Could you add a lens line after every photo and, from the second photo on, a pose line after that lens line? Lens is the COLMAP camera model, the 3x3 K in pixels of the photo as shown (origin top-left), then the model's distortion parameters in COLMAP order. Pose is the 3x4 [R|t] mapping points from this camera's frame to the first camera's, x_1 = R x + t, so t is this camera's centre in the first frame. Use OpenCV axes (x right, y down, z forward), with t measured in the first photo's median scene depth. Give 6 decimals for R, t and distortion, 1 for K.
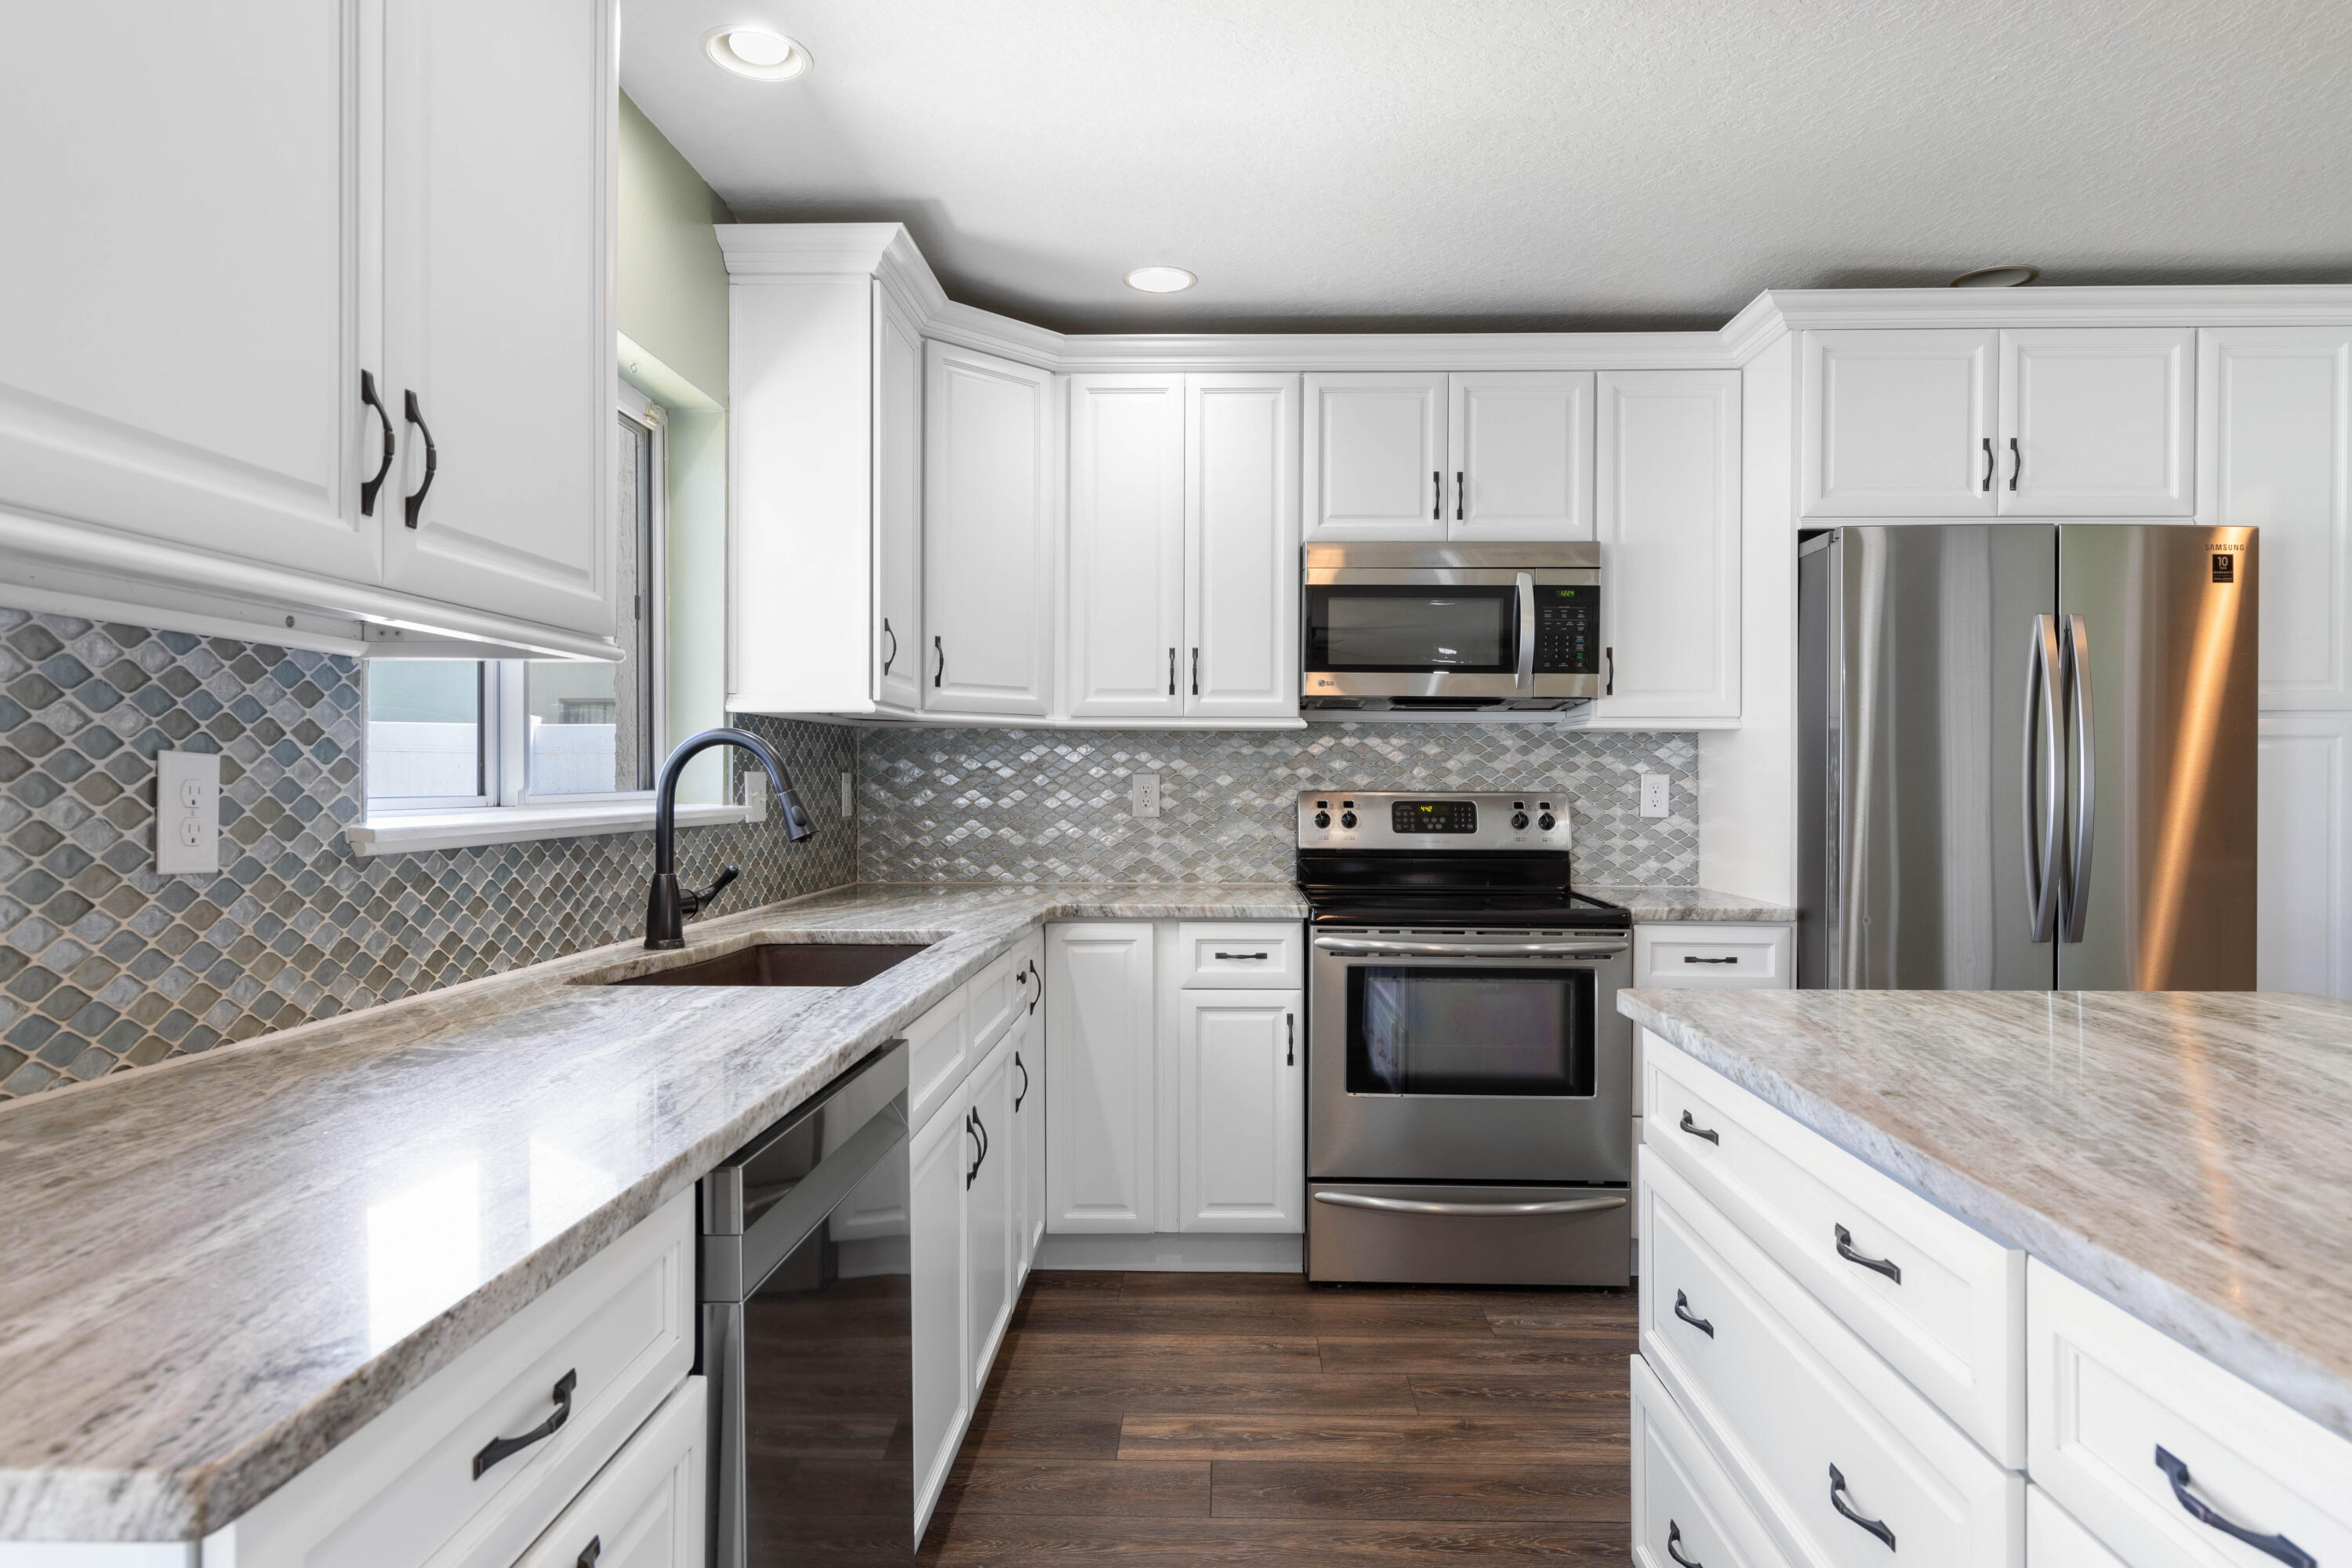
lens RADIAL K [[1362.8, 0, 1192.6], [0, 1362.8, 788.4], [0, 0, 1]] dist [-0.001576, 0.000057]
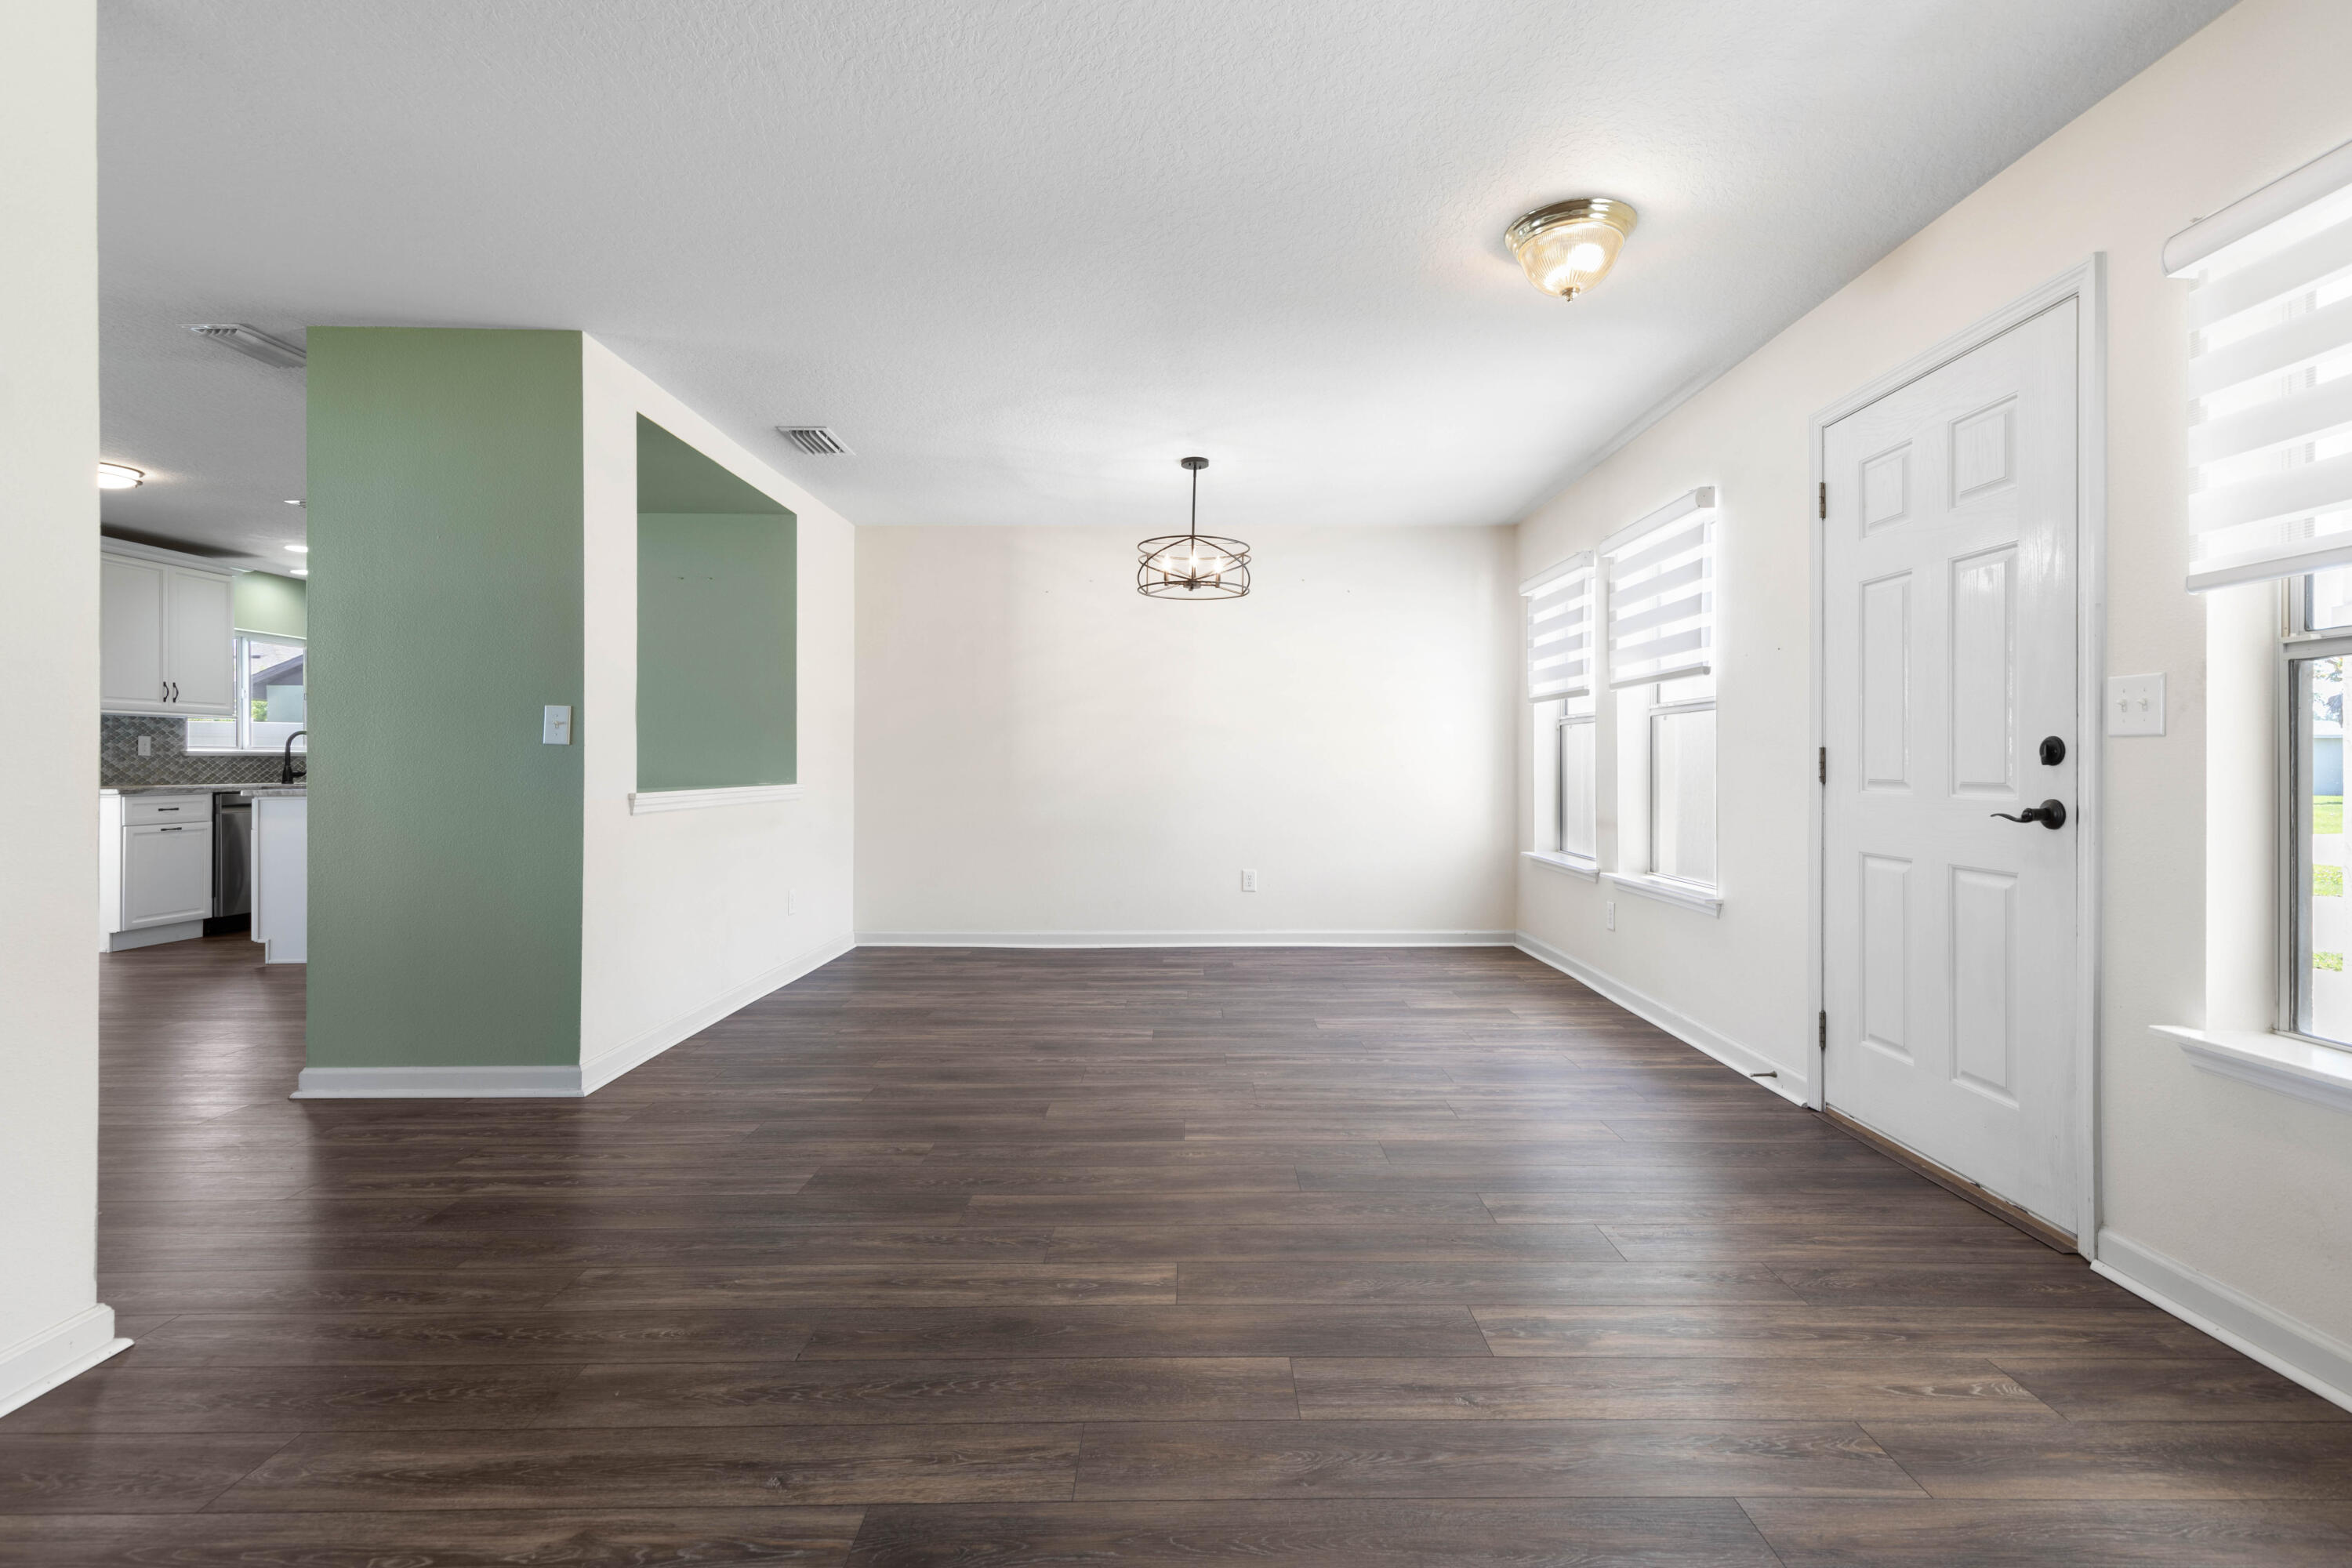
lens RADIAL K [[1144.2, 0, 1241.9], [0, 1144.2, 769.6], [0, 0, 1]] dist [0.010013, 0.000208]
pose [[0.999545, -0.003908, 0.029906, 1.624702], [0.003975, 0.999990, -0.002186, 0.062365], [-0.029897, 0.002304, 0.999550, -1.744308]]
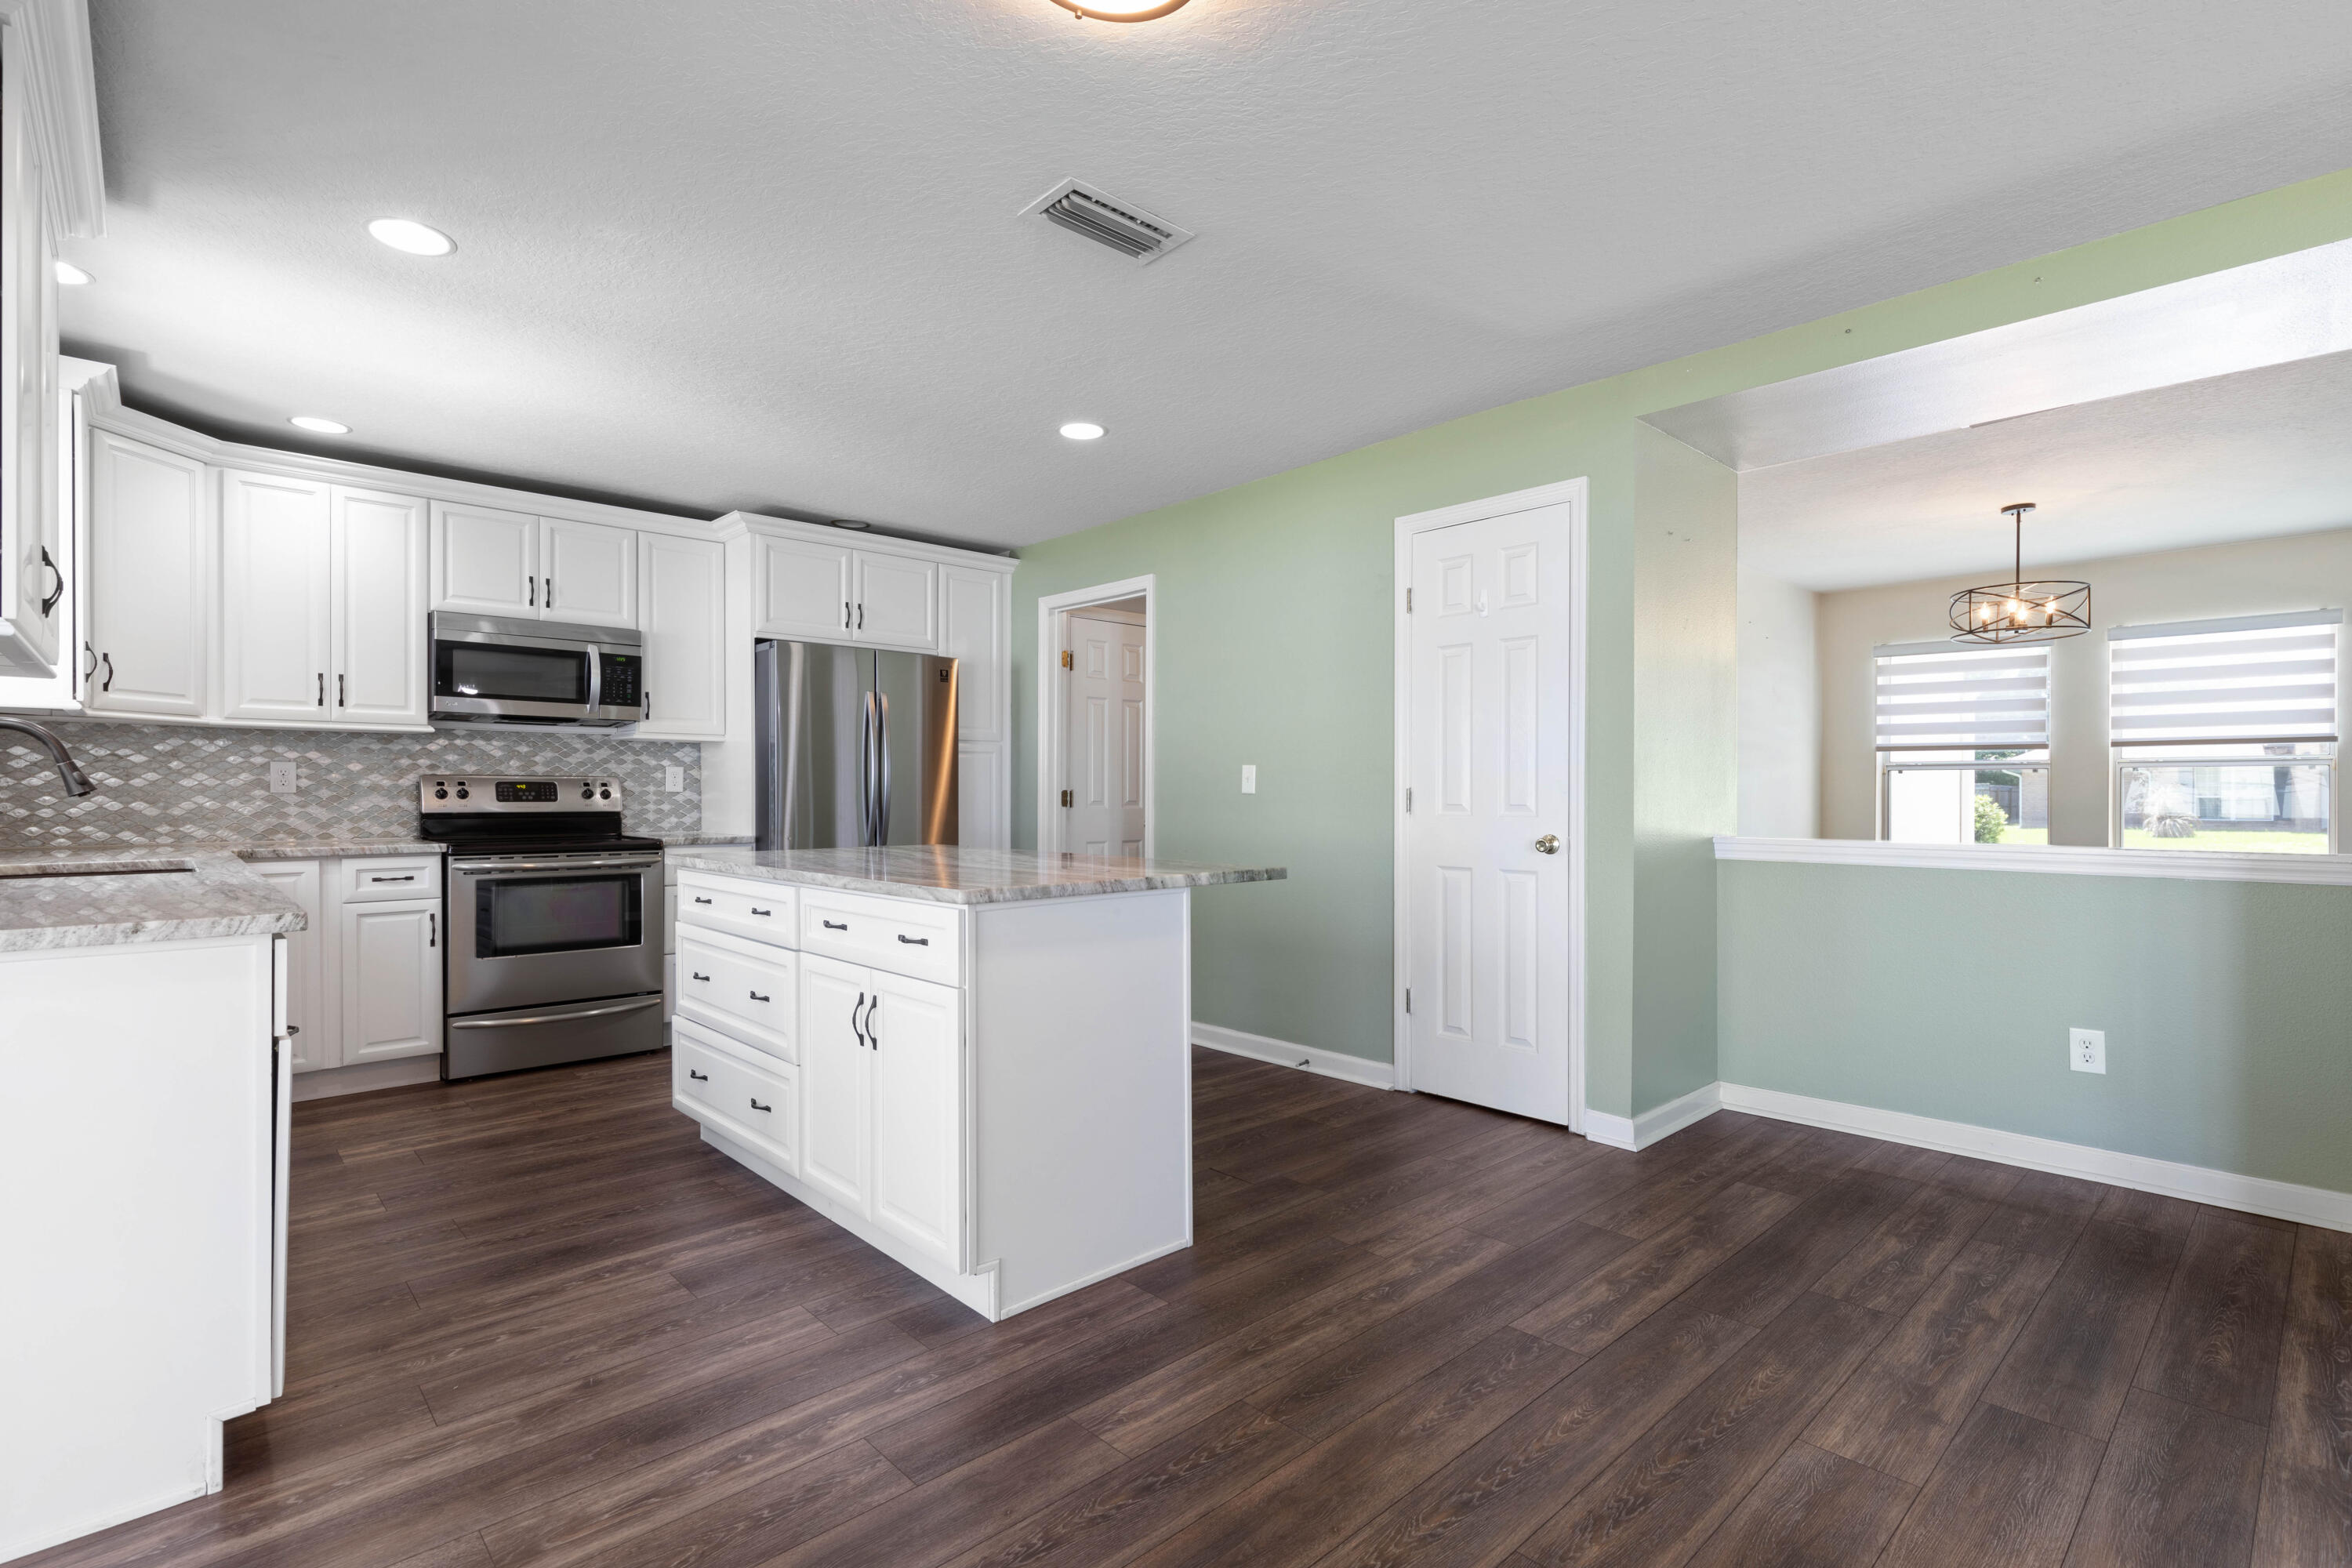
lens RADIAL K [[1104.3, 0, 1222.8], [0, 1104.3, 793.5], [0, 0, 1]] dist [0.004699, -0.000190]
pose [[0.698123, -0.003718, 0.715969, -0.191260], [0.004880, 0.999988, 0.000435, 0.028590], [-0.715962, 0.003191, 0.698132, -0.507540]]
